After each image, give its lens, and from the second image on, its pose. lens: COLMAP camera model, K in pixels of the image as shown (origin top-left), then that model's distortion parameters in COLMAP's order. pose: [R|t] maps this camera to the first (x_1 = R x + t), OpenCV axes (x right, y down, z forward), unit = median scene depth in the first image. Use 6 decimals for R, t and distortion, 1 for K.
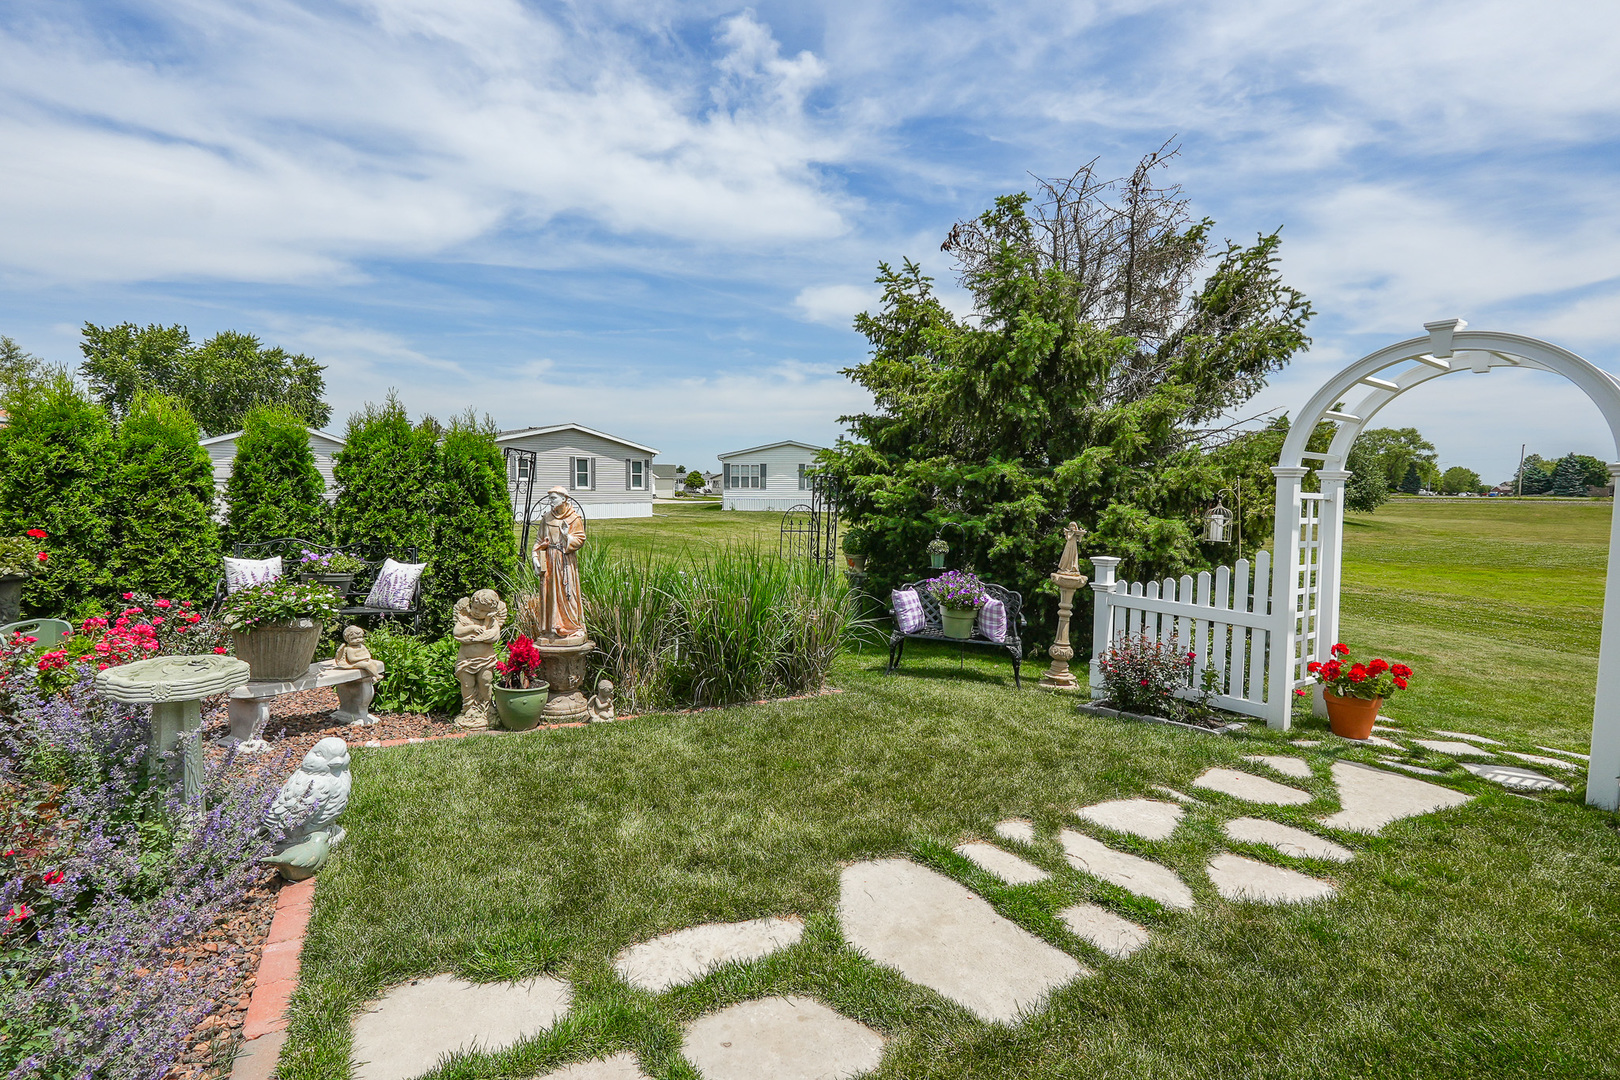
lens RADIAL K [[751.5, 0, 823.6], [0, 751.5, 553.6], [0, 0, 1]] dist [-0.011870, 0.007438]
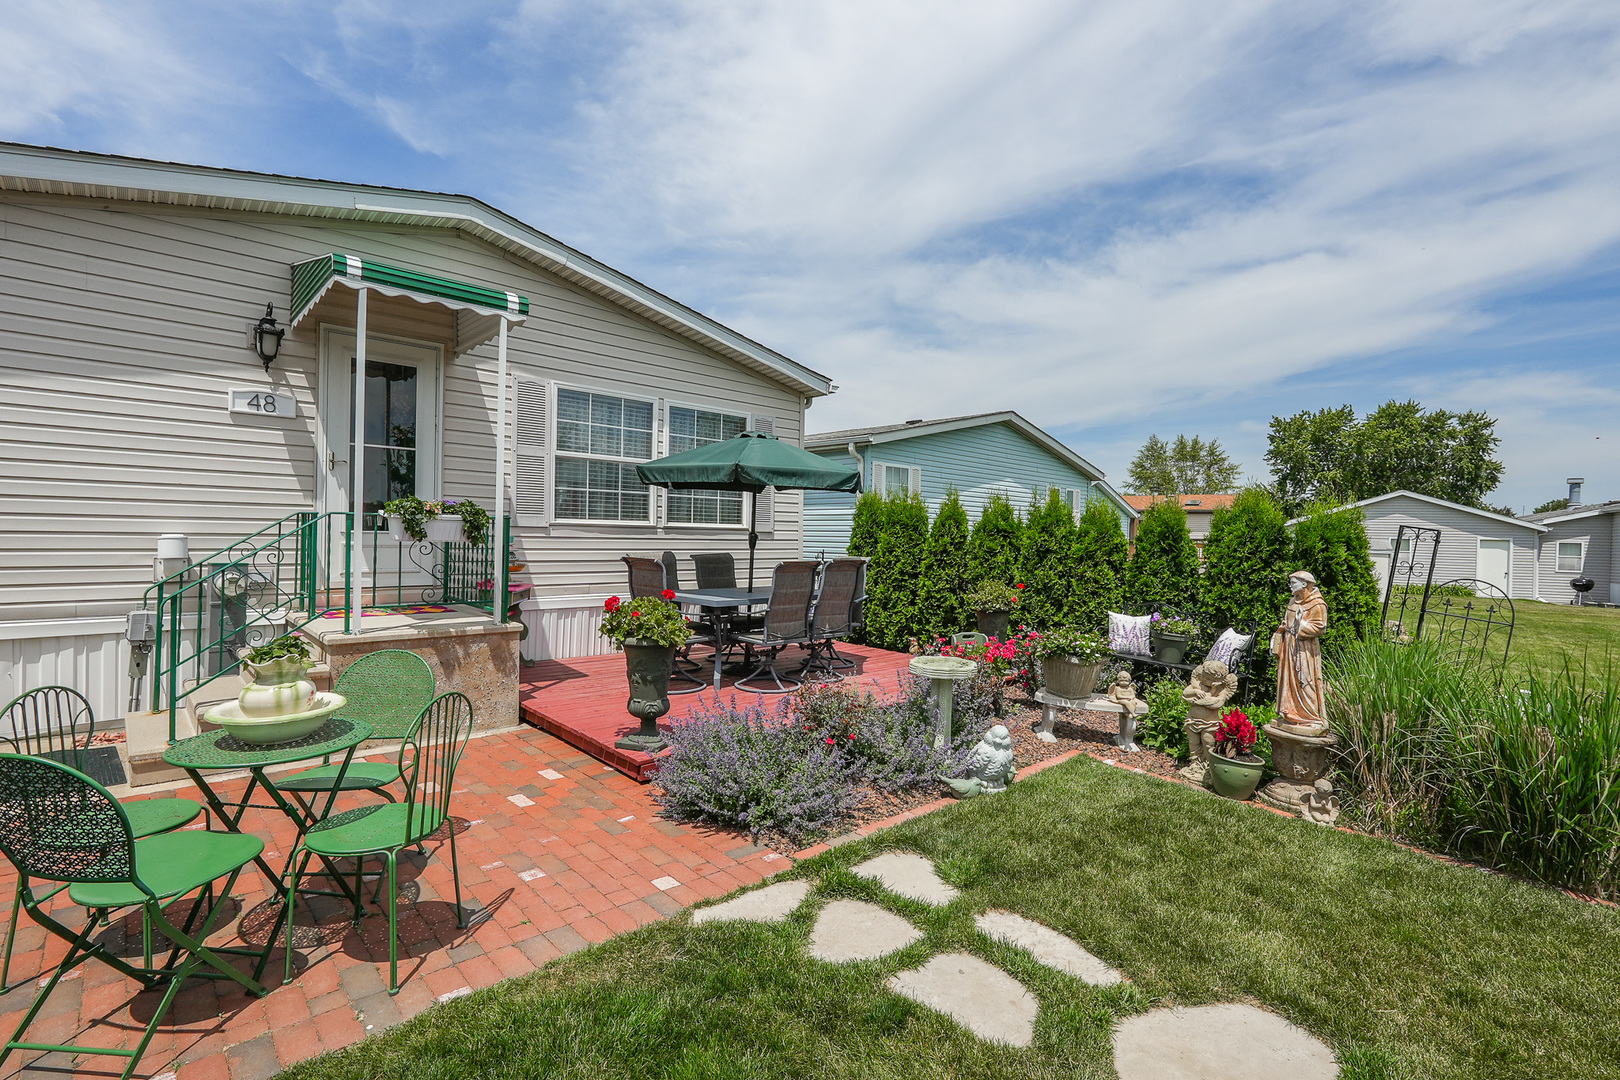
lens RADIAL K [[751.5, 0, 773.0], [0, 751.5, 570.3], [0, 0, 1]] dist [-0.011870, 0.007438]
pose [[0.190455, 0.042594, -0.980771, 0.412917], [-0.106618, 0.994046, 0.022466, -0.033296], [0.975889, 0.100289, 0.193862, 0.104930]]
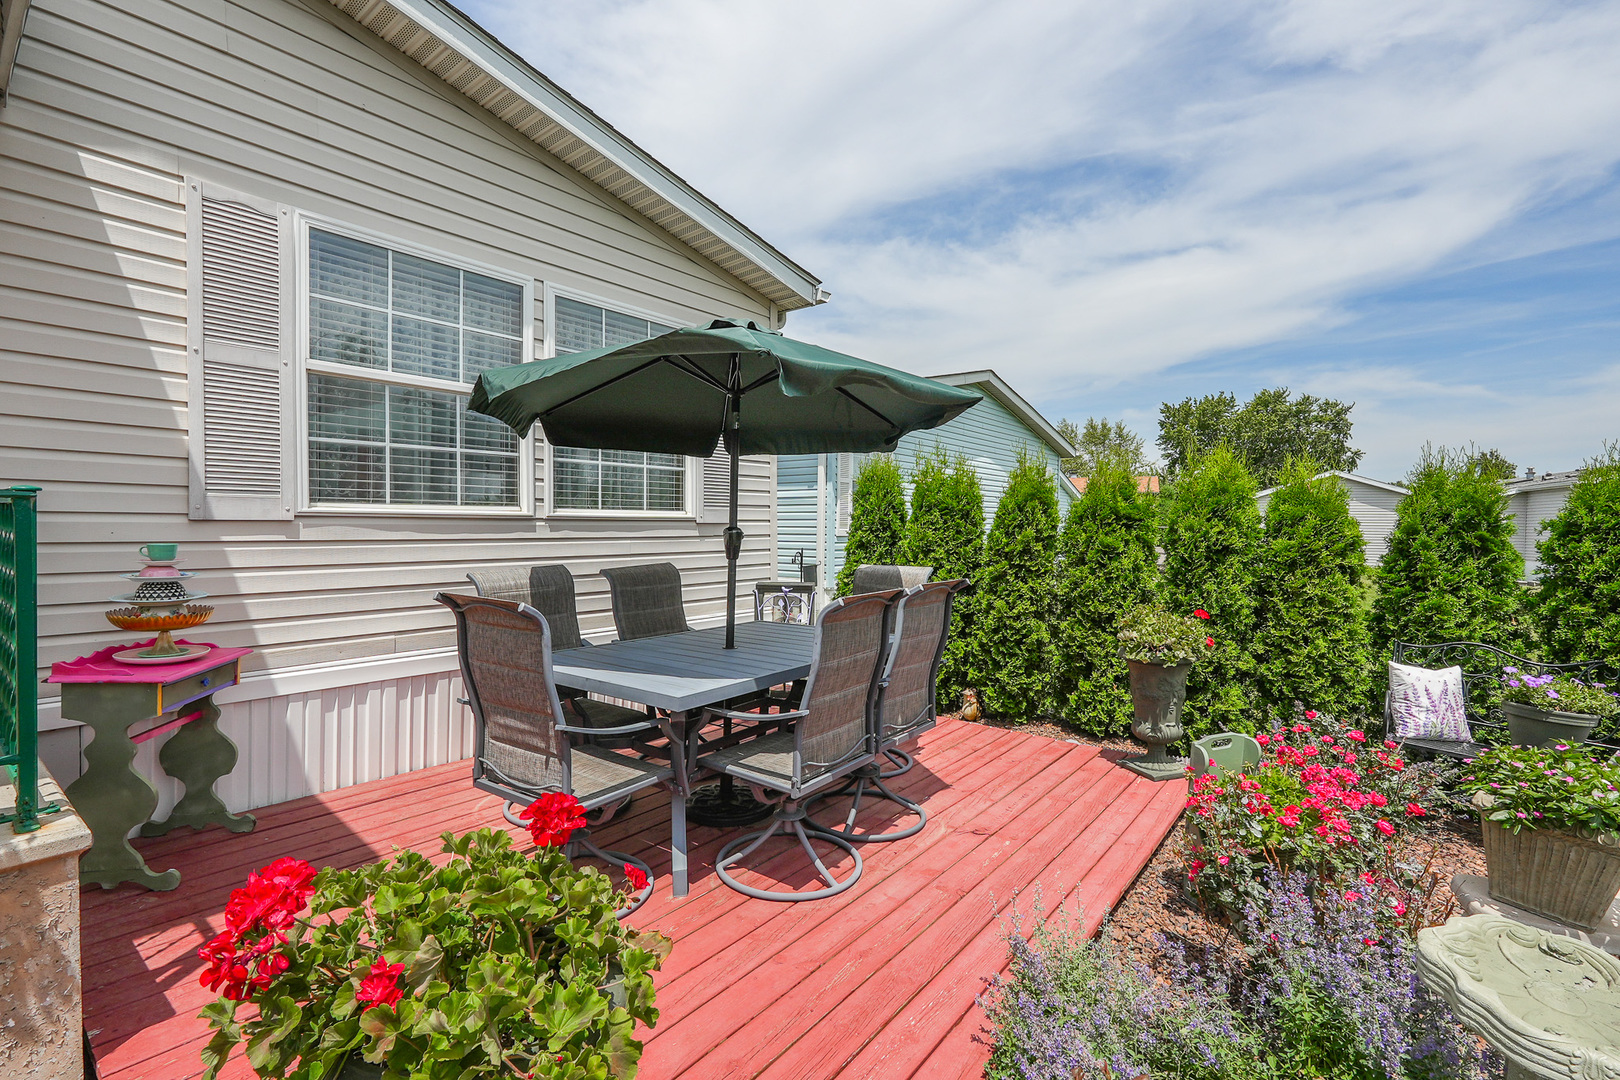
lens RADIAL K [[751.5, 0, 806.5], [0, 751.5, 542.6], [0, 0, 1]] dist [-0.011870, 0.007438]
pose [[0.361330, 0.017745, -0.932269, -0.278433], [-0.088191, 0.995987, -0.015224, -0.048299], [0.928258, 0.087719, 0.361445, 0.142978]]
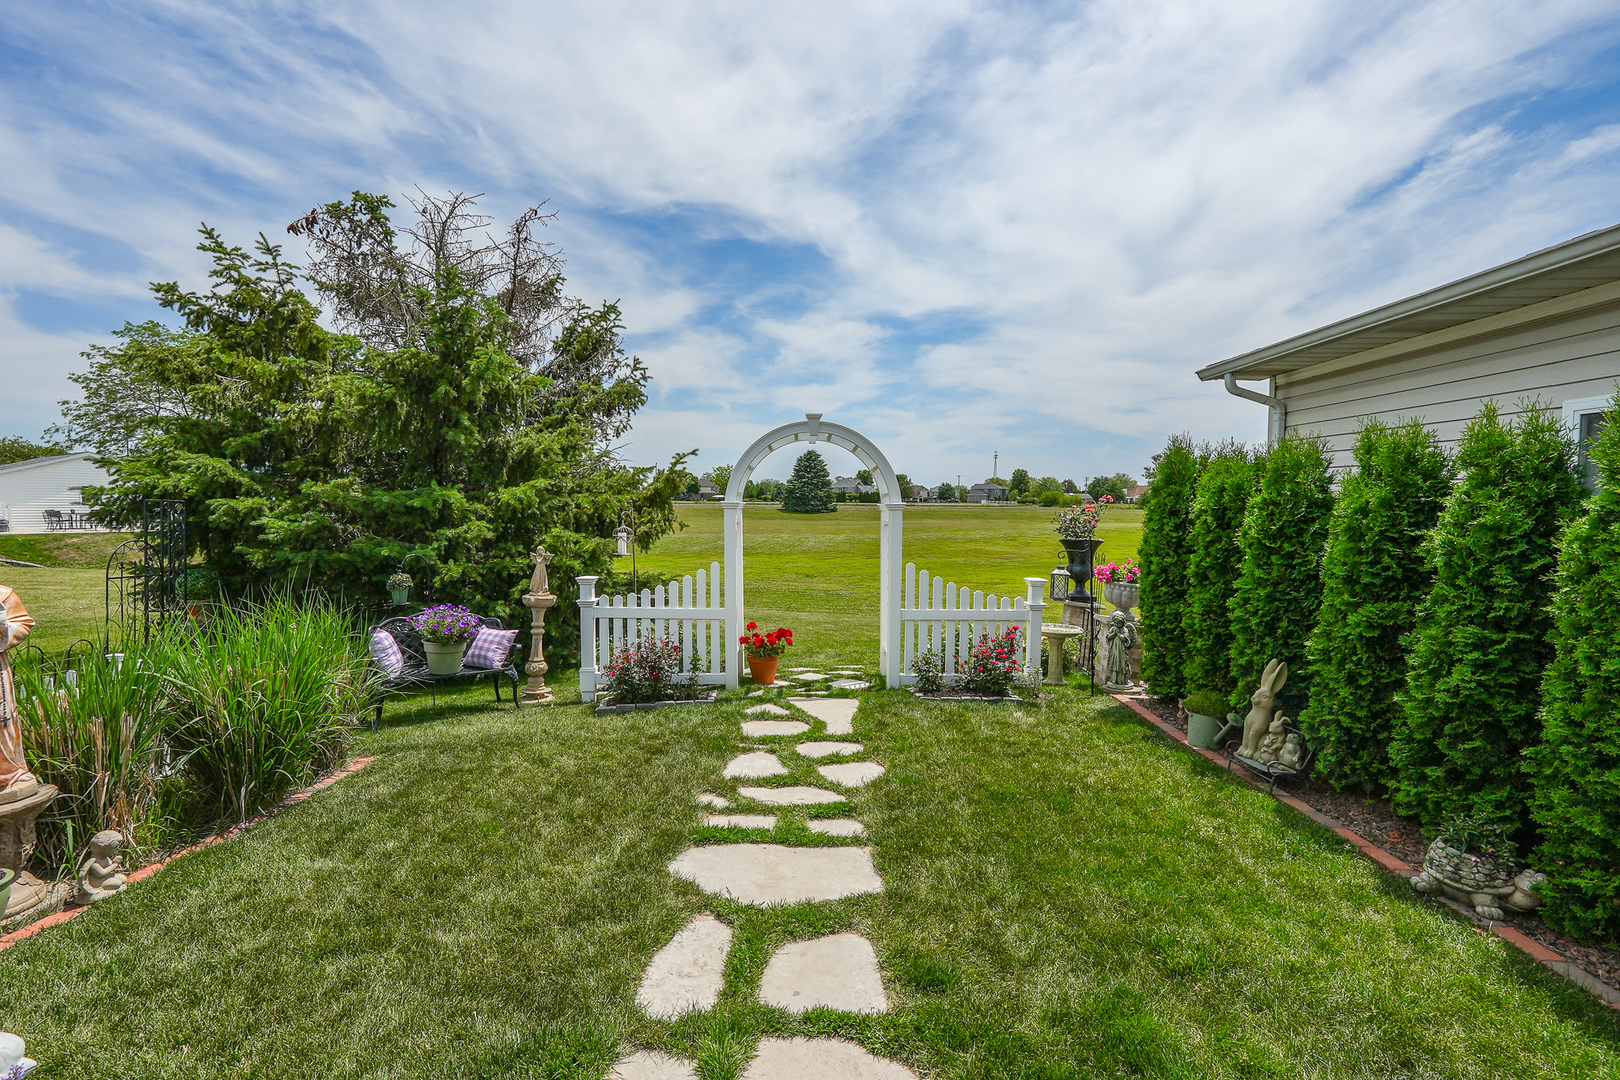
lens RADIAL K [[751.5, 0, 820.4], [0, 751.5, 540.9], [0, 0, 1]] dist [-0.011870, 0.007438]
pose [[0.548899, -0.050186, 0.834381, -0.404465], [0.068977, 0.997511, 0.014622, -0.044145], [-0.833038, 0.049527, 0.550995, 0.080713]]
